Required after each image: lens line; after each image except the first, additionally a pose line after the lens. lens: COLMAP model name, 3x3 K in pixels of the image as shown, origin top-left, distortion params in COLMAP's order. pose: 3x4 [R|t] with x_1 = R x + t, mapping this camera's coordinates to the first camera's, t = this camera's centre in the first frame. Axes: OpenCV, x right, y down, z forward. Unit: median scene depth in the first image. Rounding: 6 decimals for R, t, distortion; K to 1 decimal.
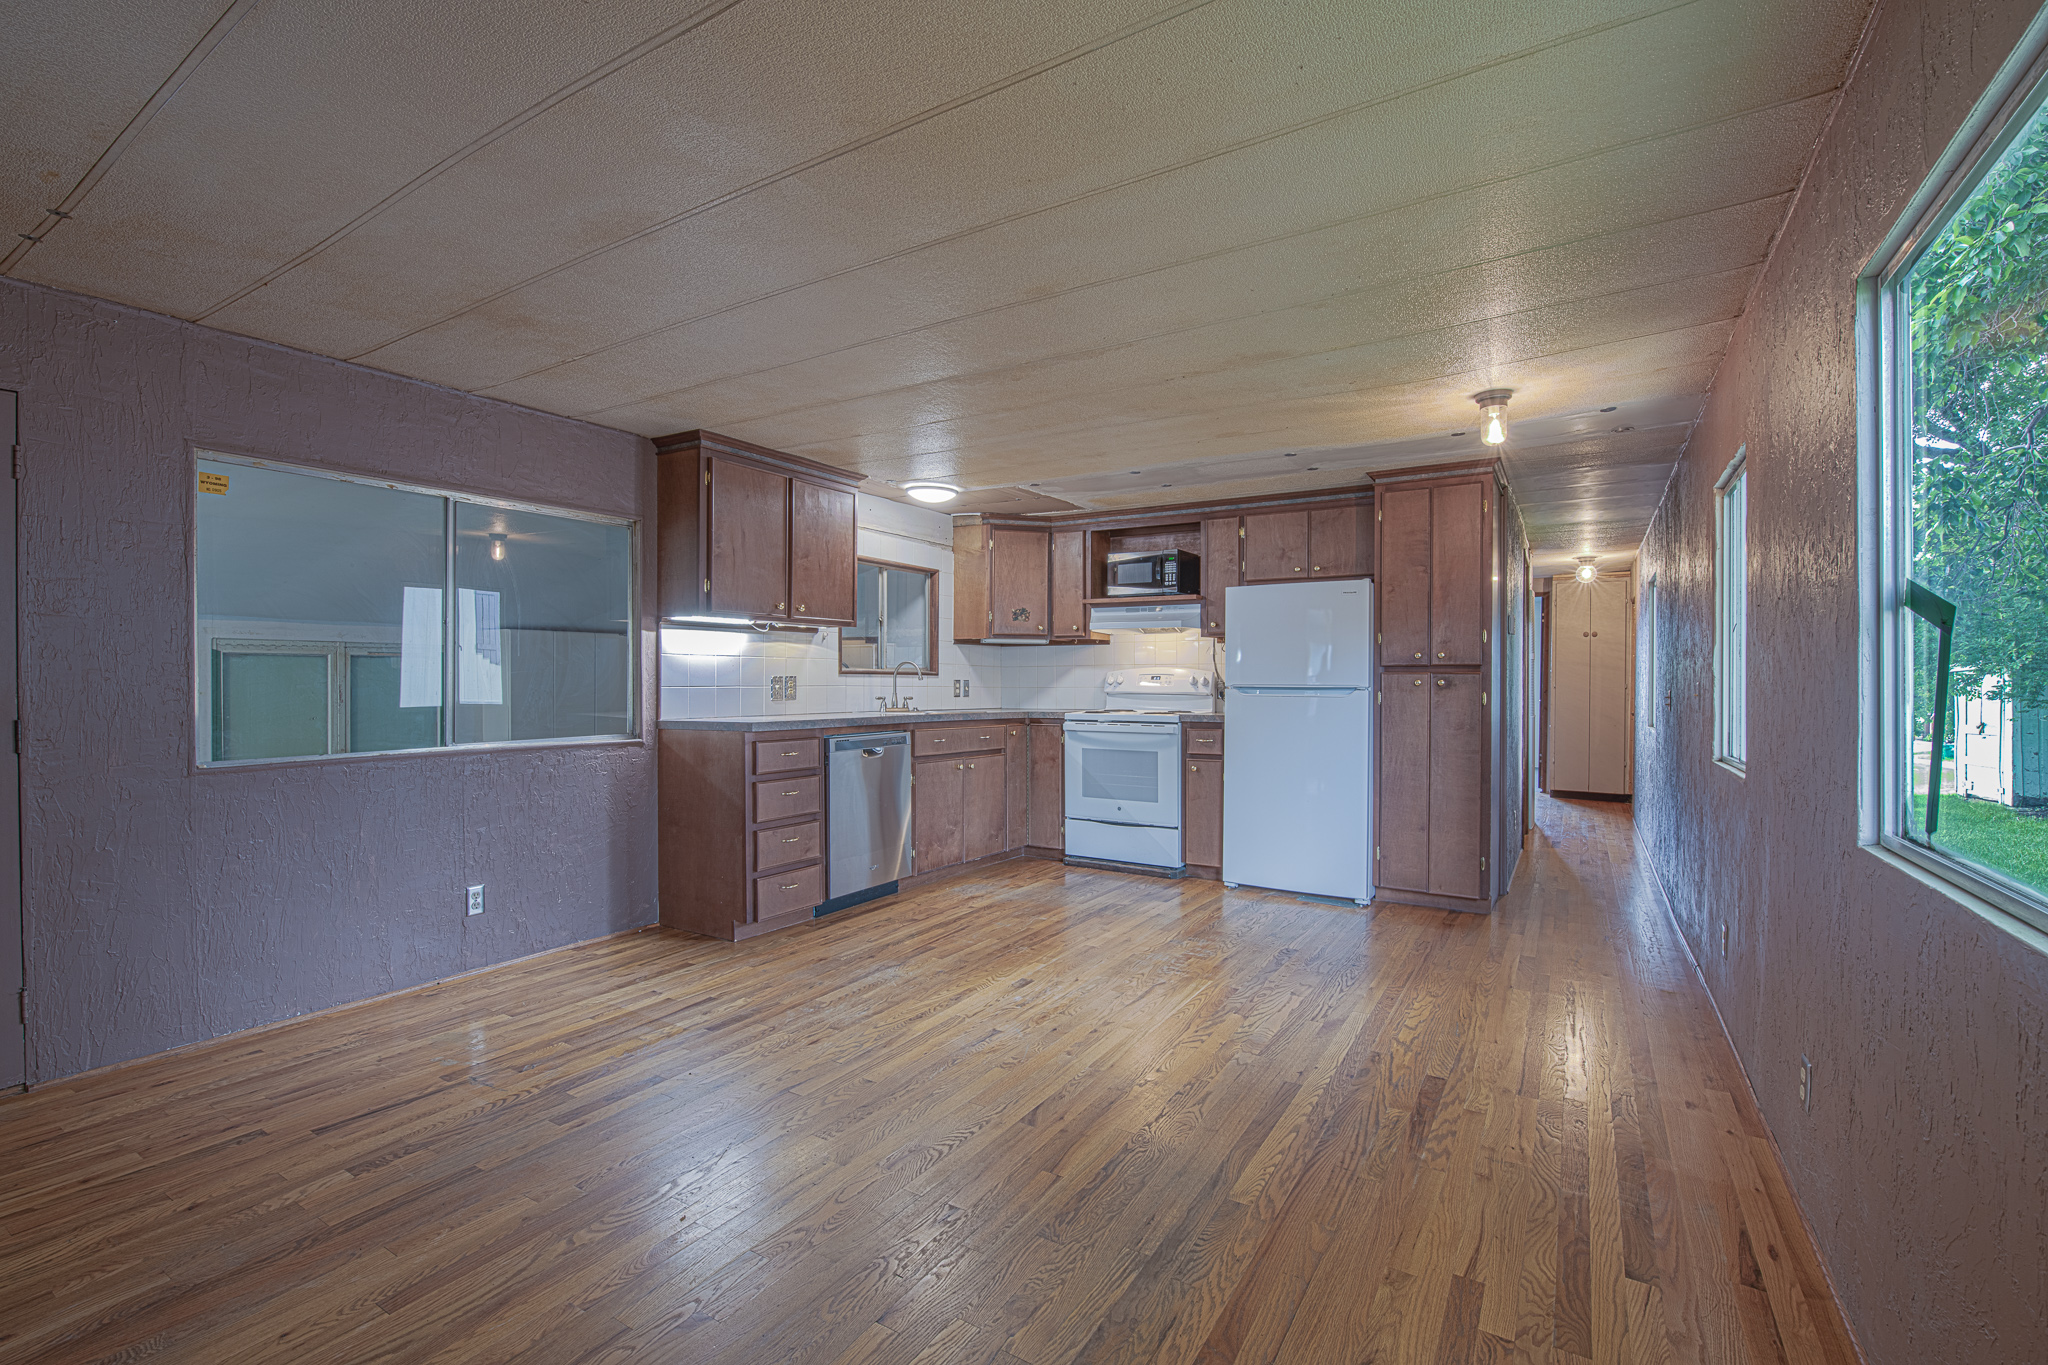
lens RADIAL K [[892.1, 0, 1036.1], [0, 892.1, 676.8], [0, 0, 1]] dist [-0.011859, -0.000505]
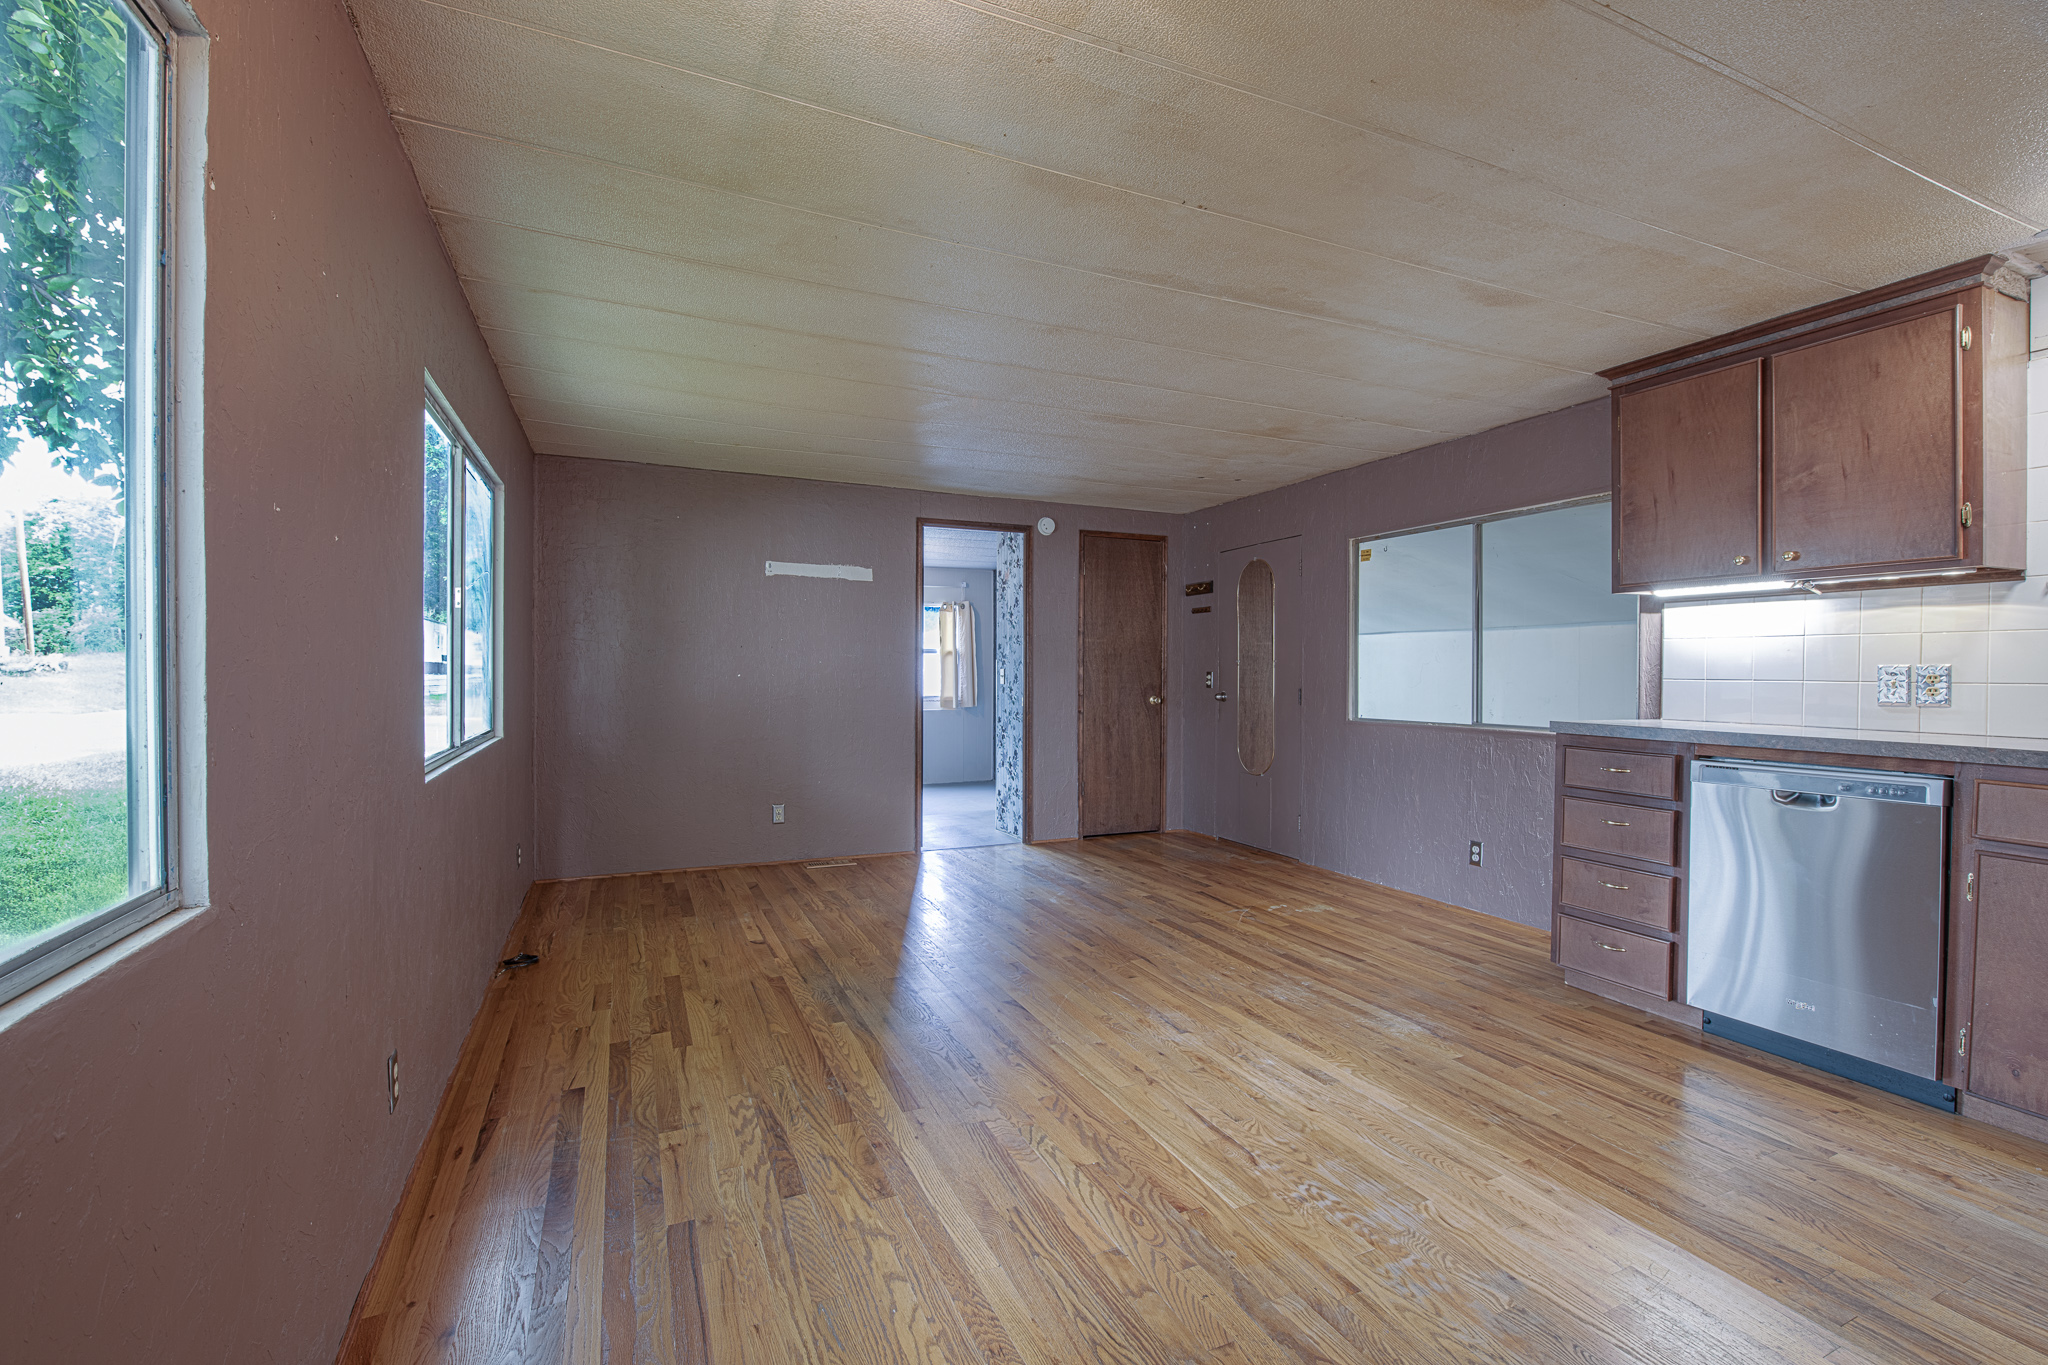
lens RADIAL K [[895.7, 0, 1024.0], [0, 895.7, 682.5], [0, 0, 1]] dist [-0.010473, -0.000071]
pose [[-0.566692, 0.007507, -0.823895, 0.554144], [-0.003218, 0.999931, 0.011324, 0.006048], [0.823923, 0.009069, -0.566629, 0.915698]]
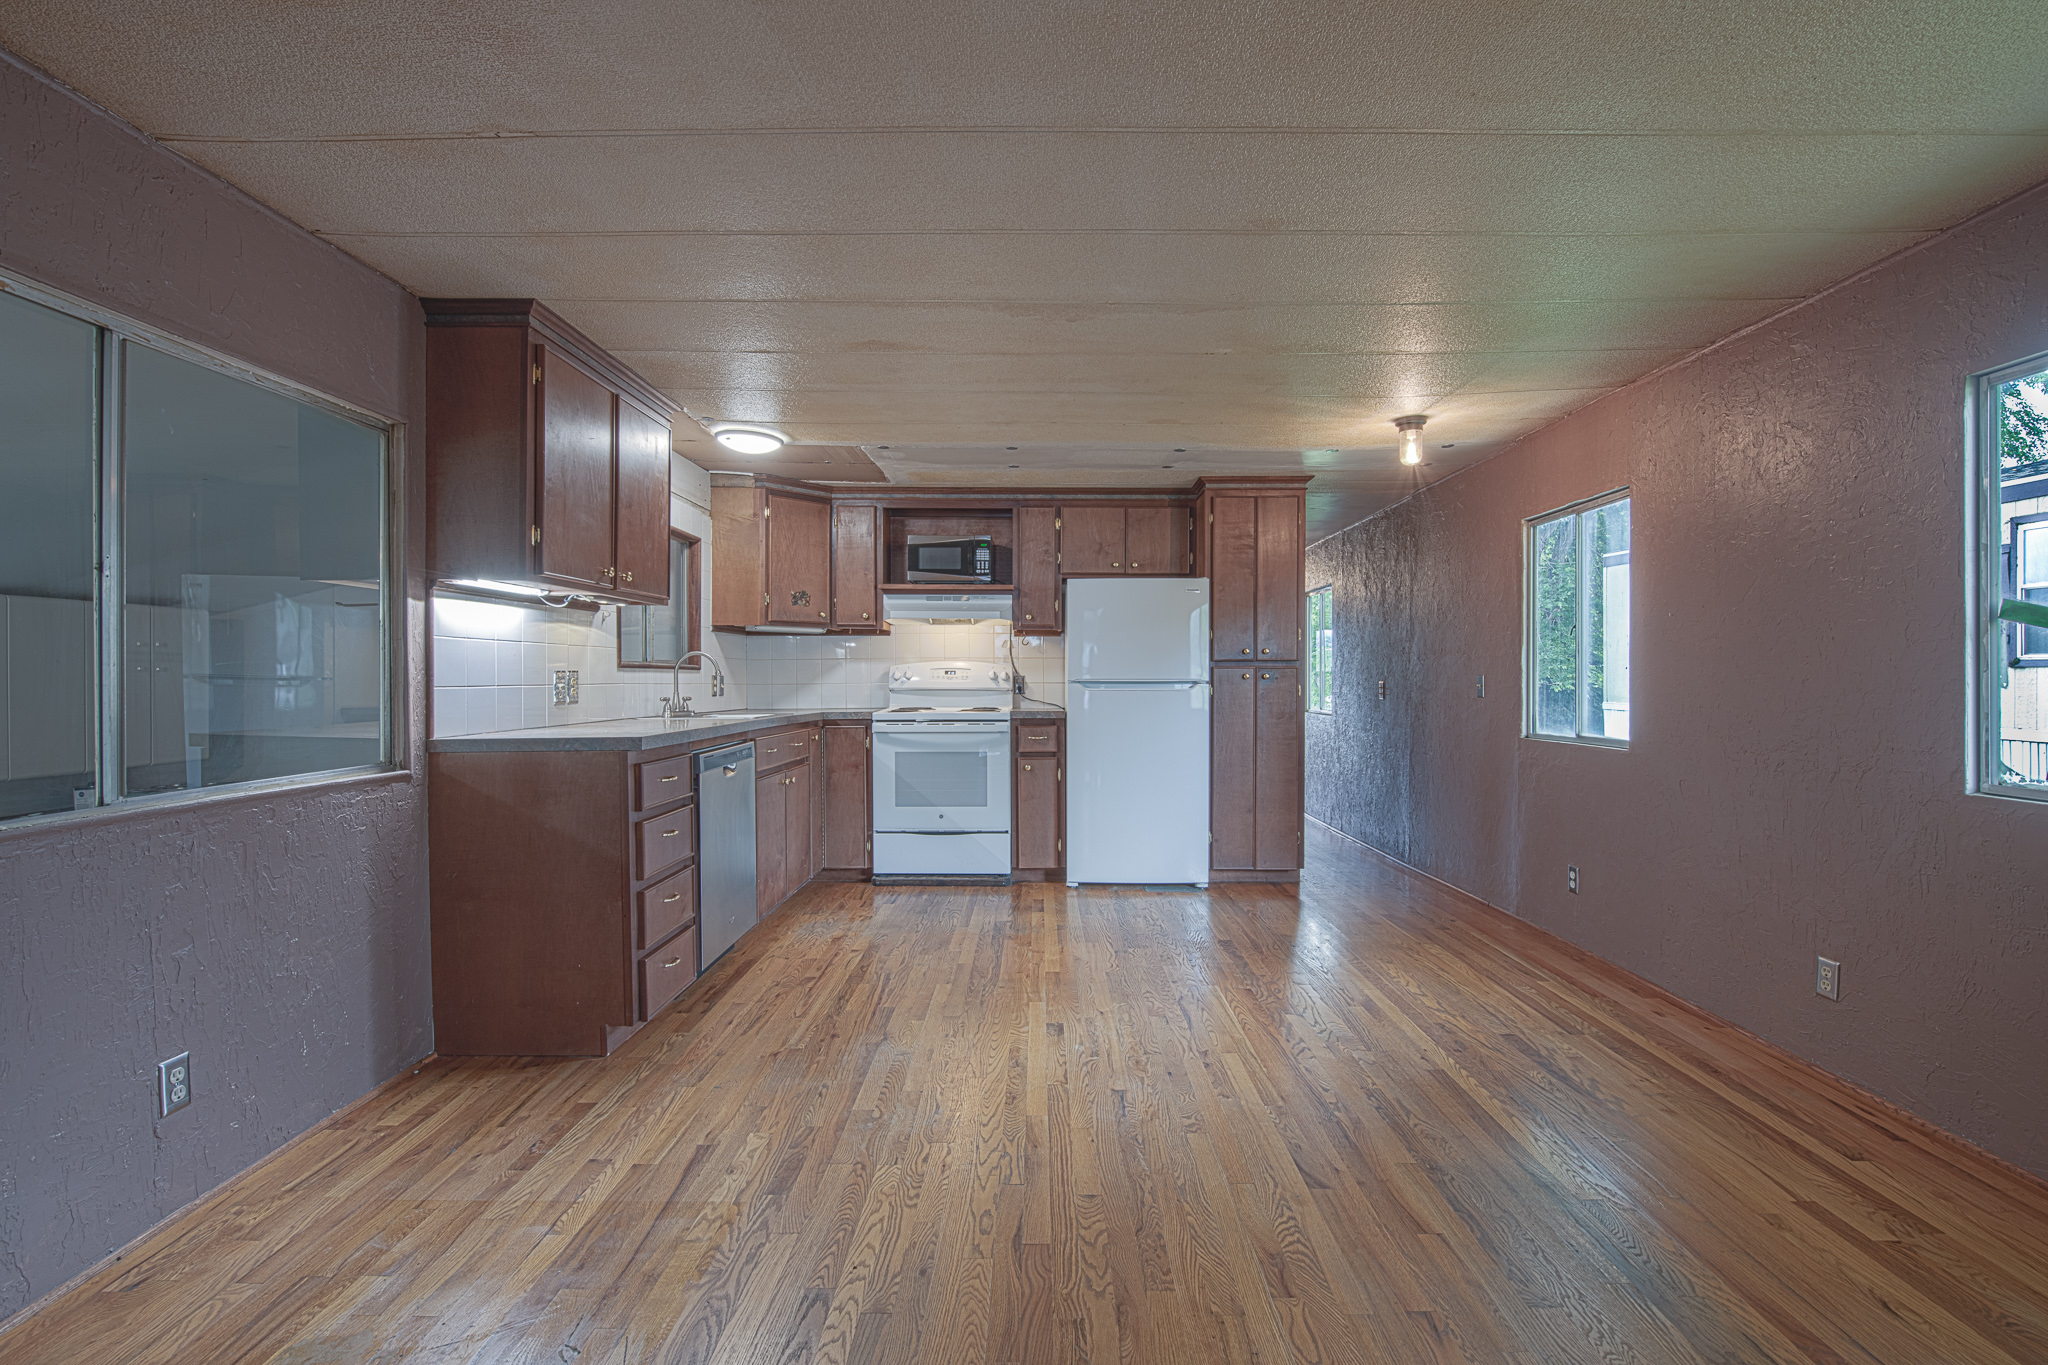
lens RADIAL K [[892.1, 0, 1036.1], [0, 892.1, 676.8], [0, 0, 1]] dist [-0.011859, -0.000505]
pose [[0.855479, -0.003765, 0.517824, -0.356286], [0.001069, 0.999984, 0.005504, 0.000763], [-0.517837, -0.004155, 0.855469, 0.210614]]
